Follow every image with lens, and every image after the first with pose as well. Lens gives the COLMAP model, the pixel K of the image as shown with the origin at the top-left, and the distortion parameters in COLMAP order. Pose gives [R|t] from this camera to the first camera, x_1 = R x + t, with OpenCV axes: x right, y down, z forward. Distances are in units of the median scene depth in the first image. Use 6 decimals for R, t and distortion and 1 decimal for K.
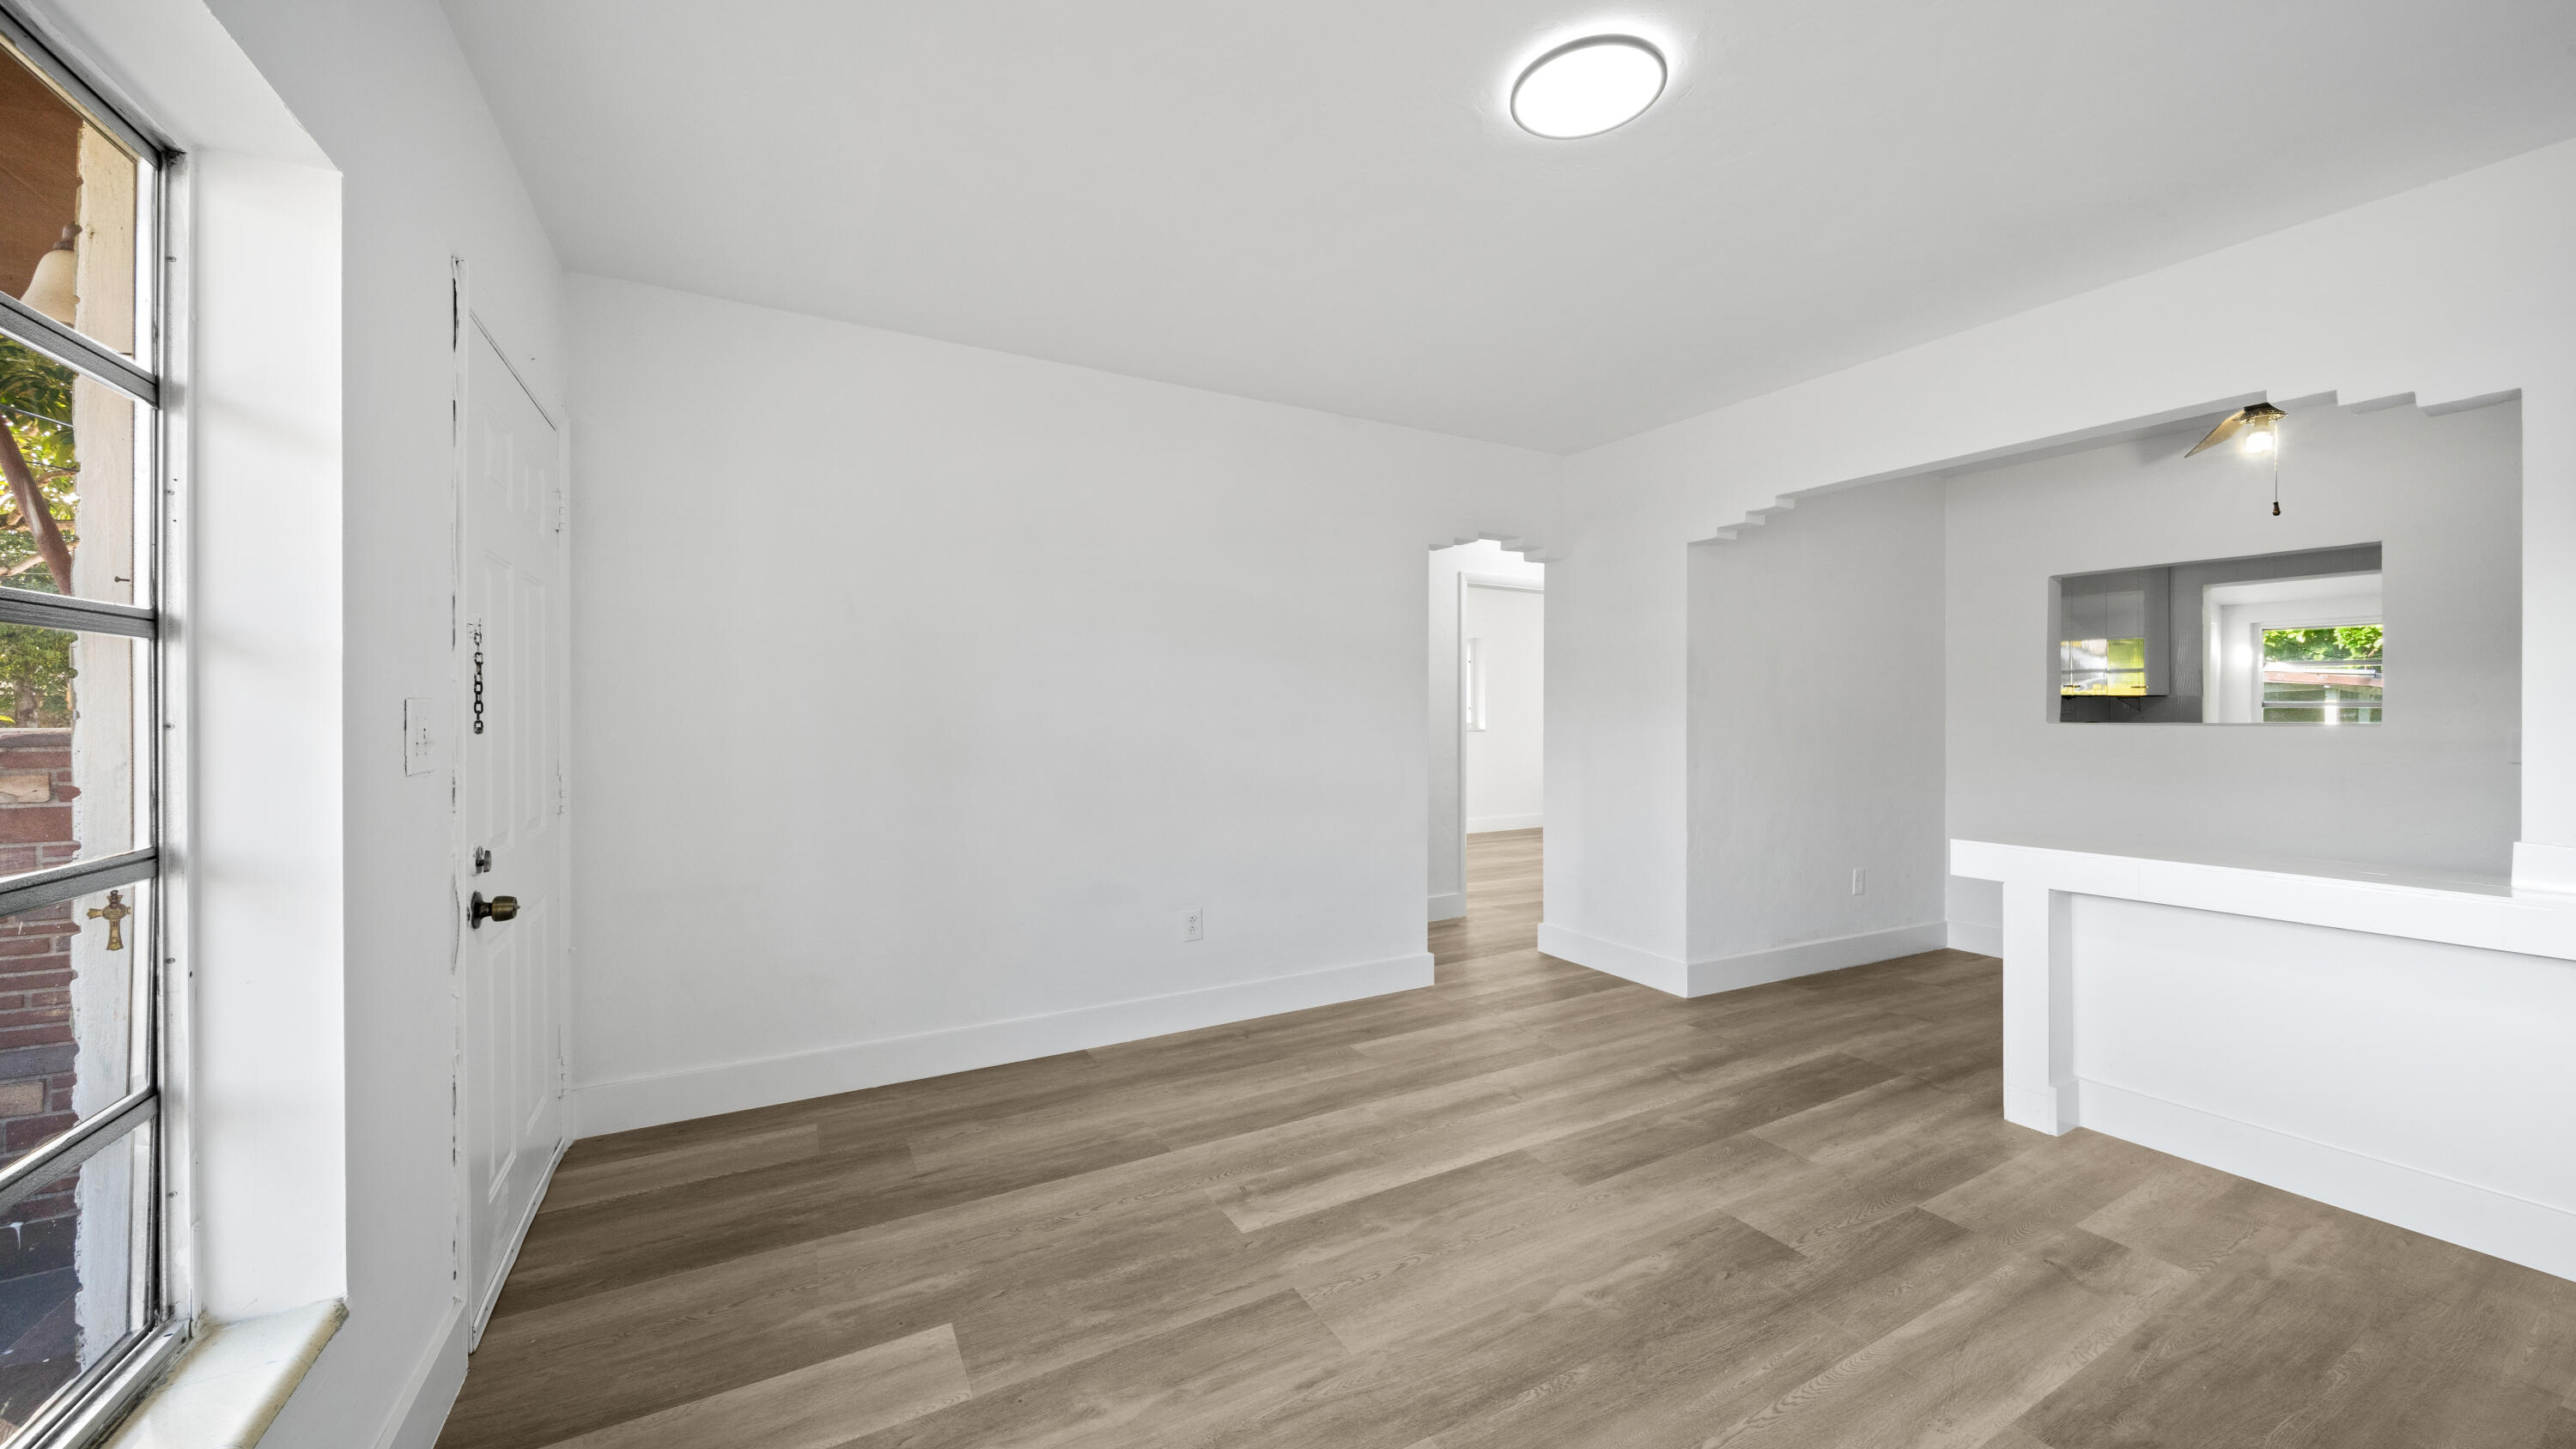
lens RADIAL K [[919.1, 0, 1271.7], [0, 919.1, 705.7], [0, 0, 1]] dist [-0.001297, -0.001509]
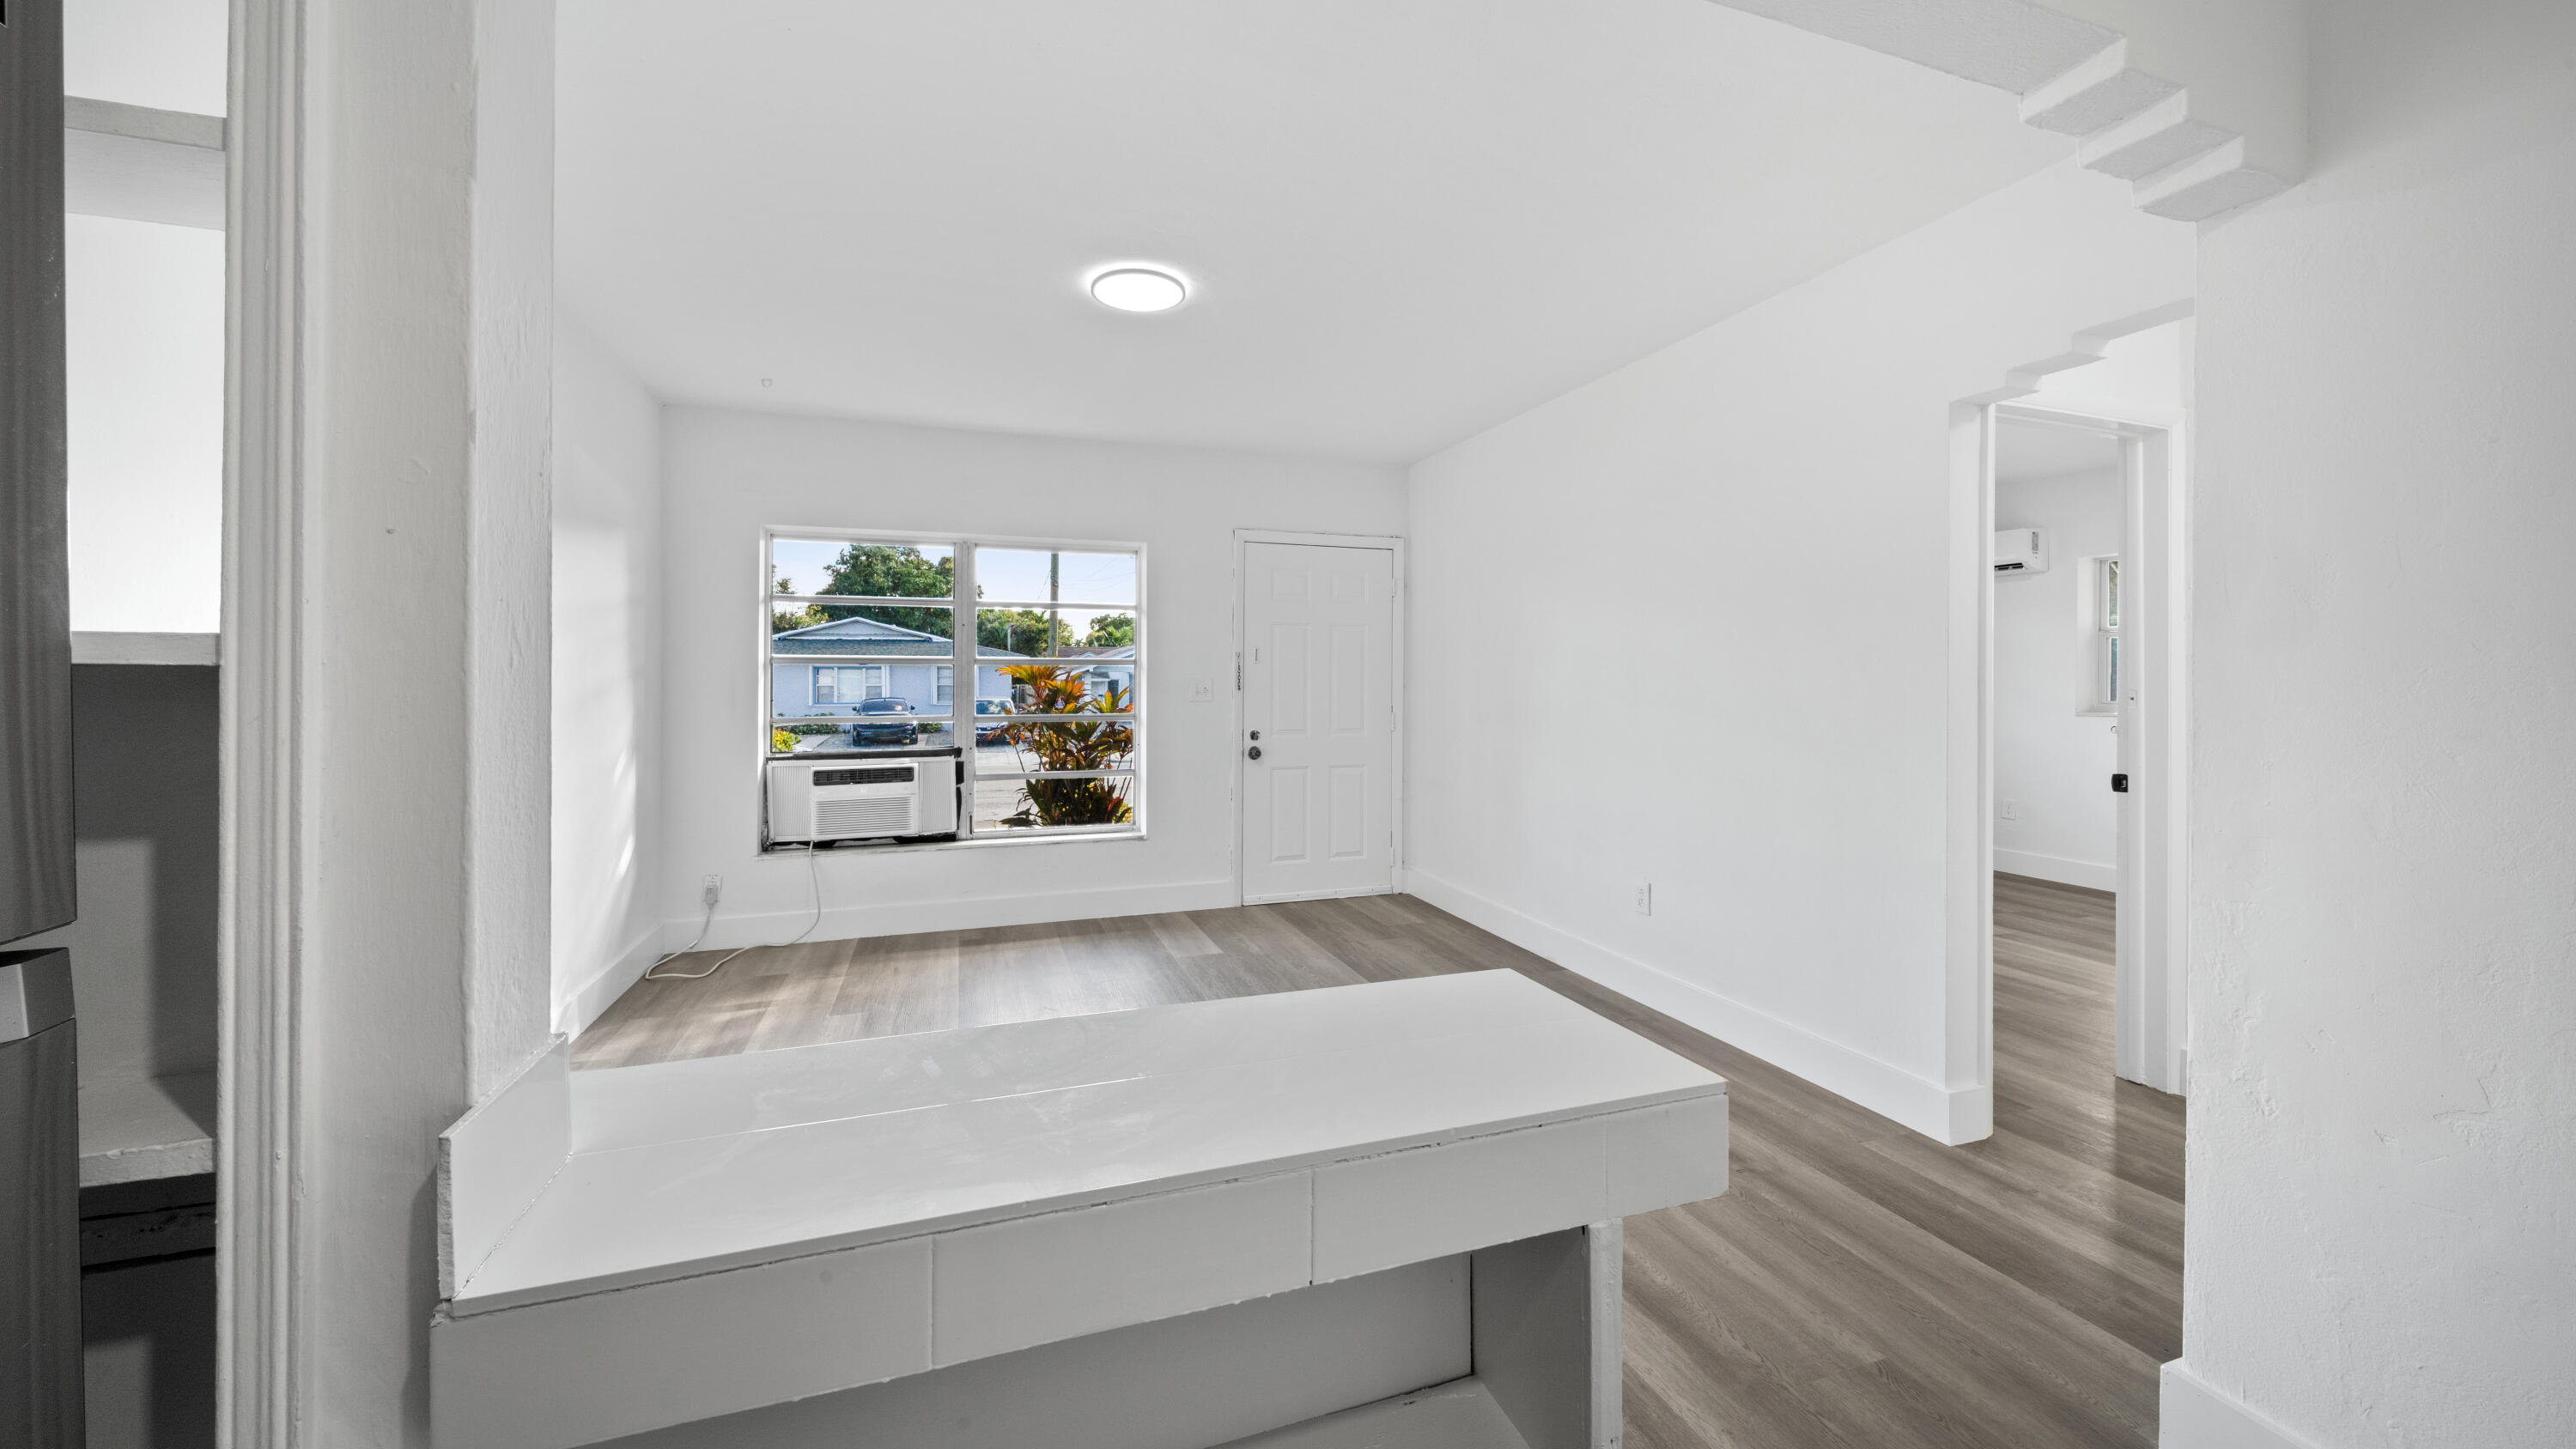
lens RADIAL K [[919.1, 0, 1275.5], [0, 919.1, 680.0], [0, 0, 1]] dist [-0.001297, -0.001509]
pose [[-0.160331, -0.002067, -0.987061, 1.356528], [0.002191, 0.999995, -0.002450, 0.005635], [0.987061, -0.002556, -0.160326, 1.087821]]
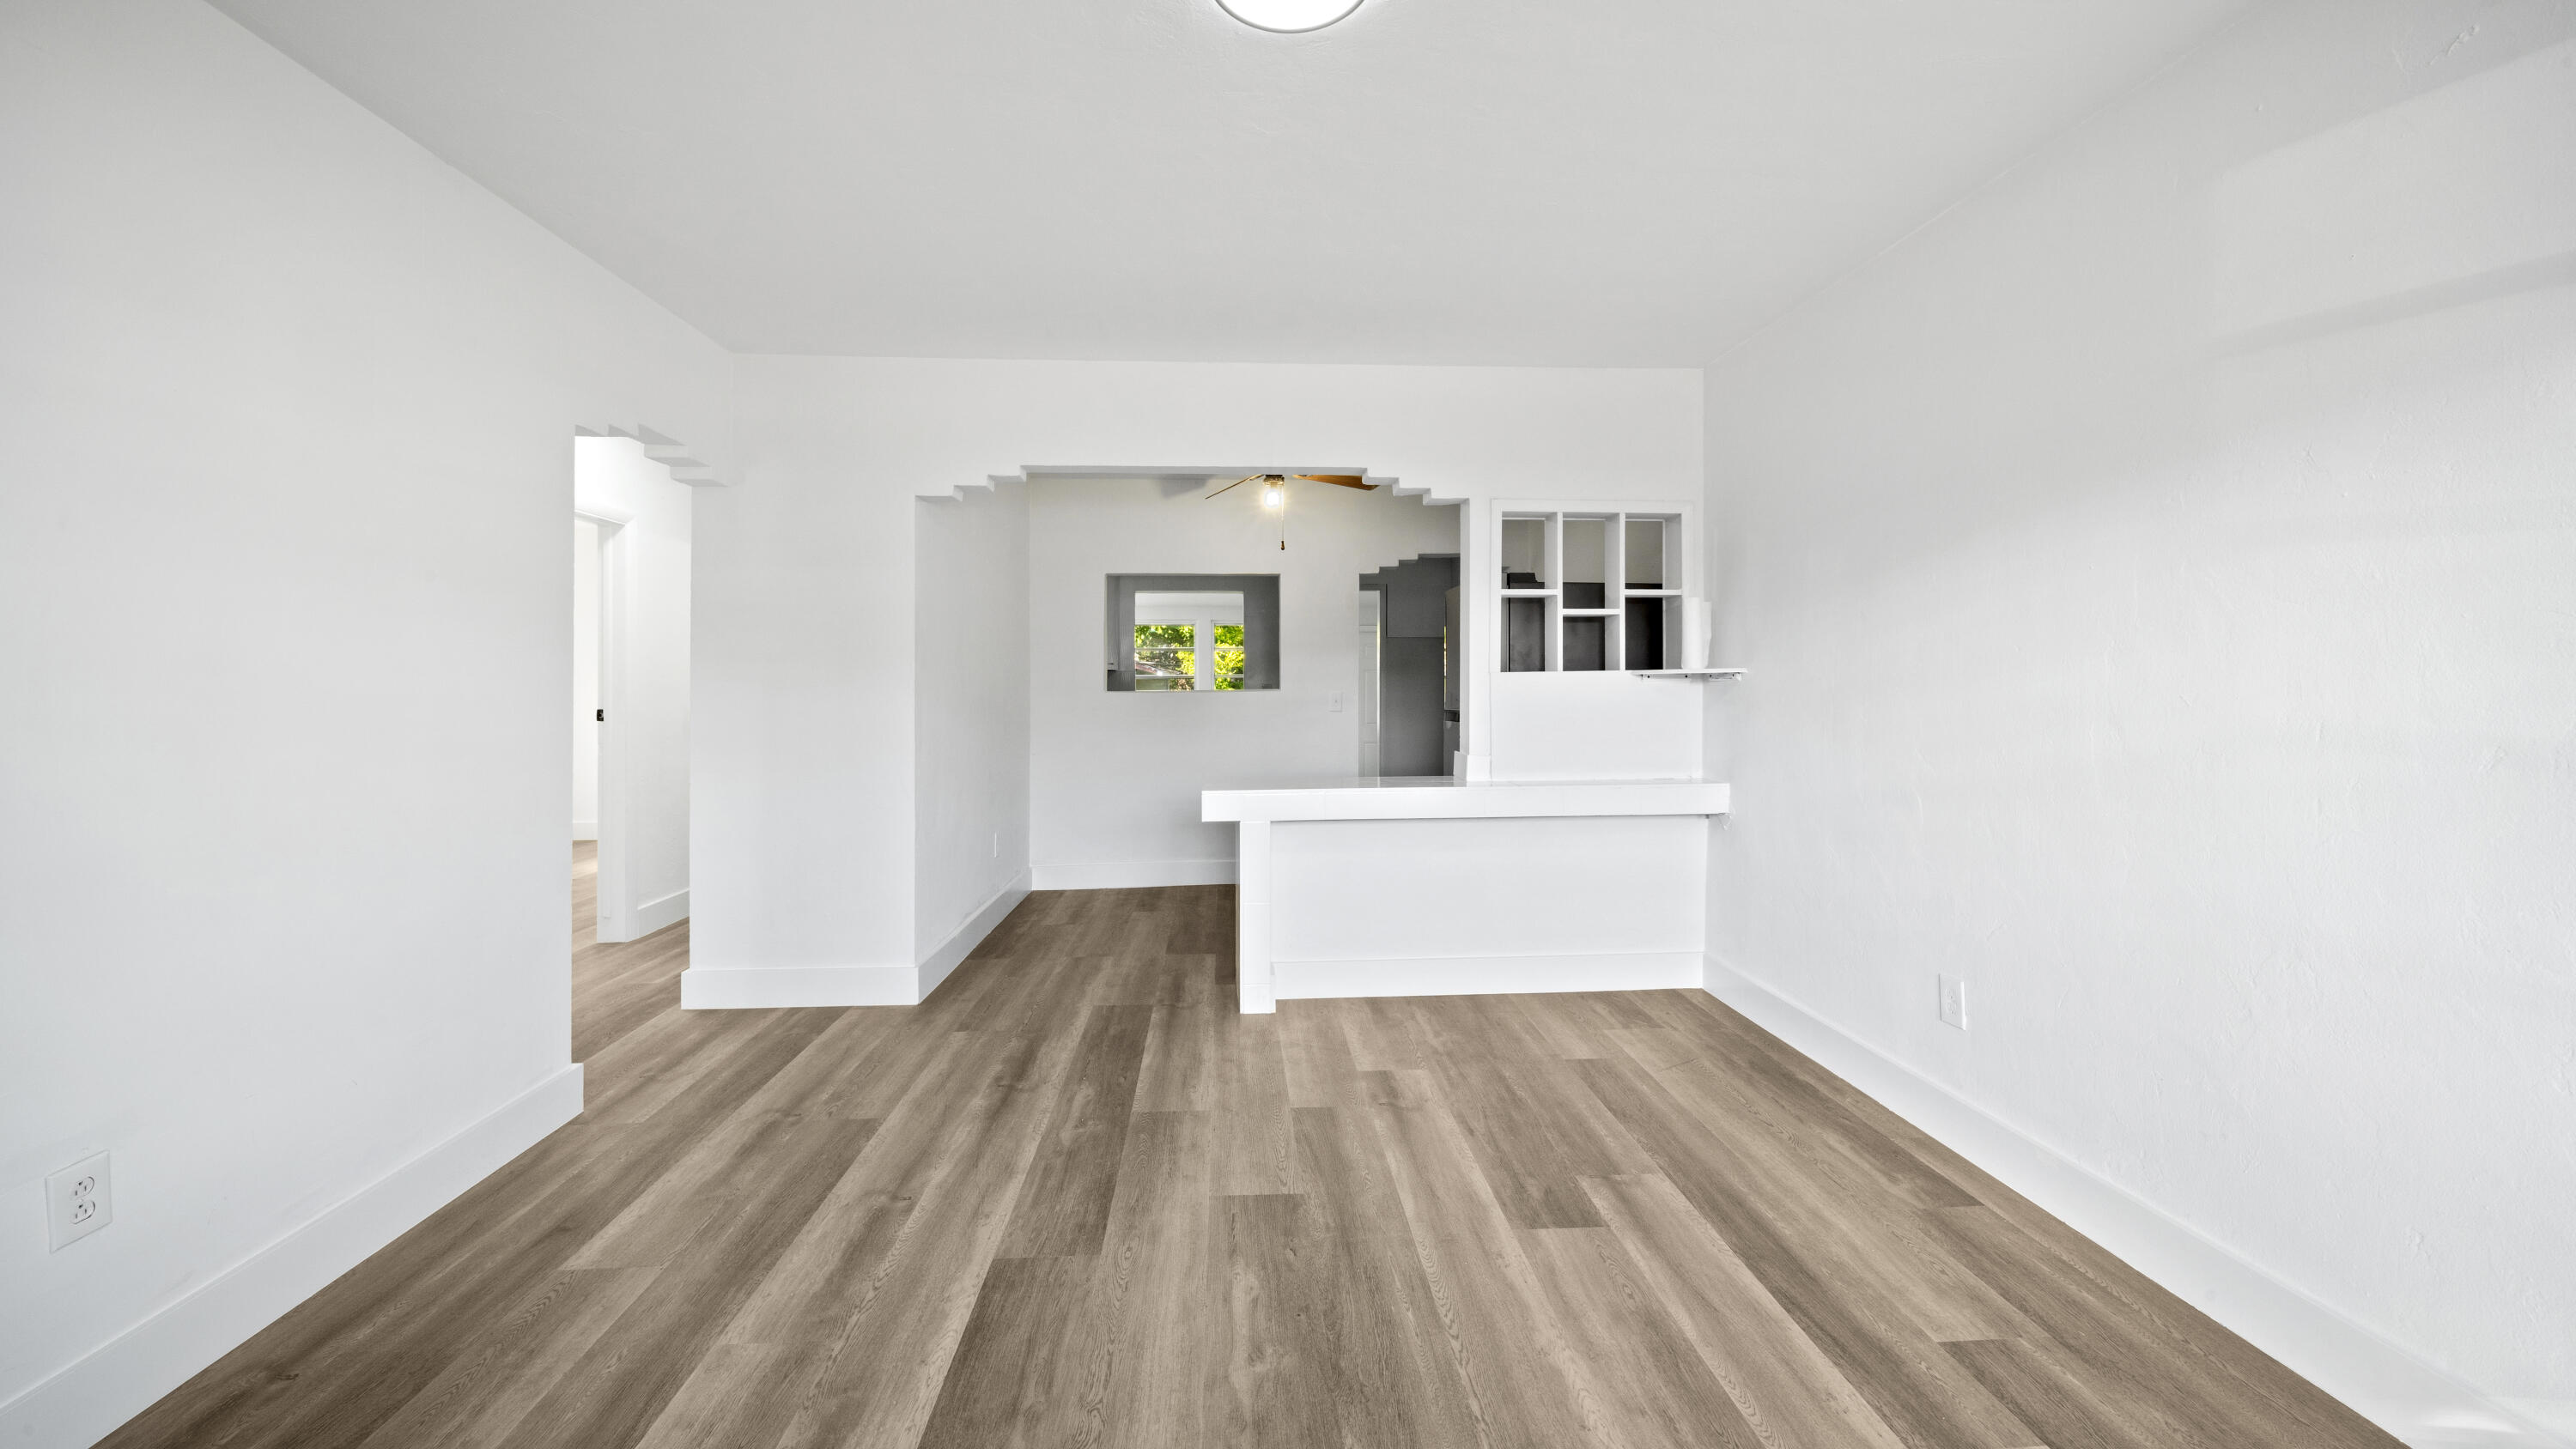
lens RADIAL K [[919.1, 0, 1270.2], [0, 919.1, 678.9], [0, 0, 1]] dist [-0.001297, -0.001509]
pose [[0.429337, -0.001247, 0.903144, -0.323350], [0.001467, 0.999999, 0.000684, 0.000697], [-0.903143, 0.001031, 0.429338, 0.469225]]
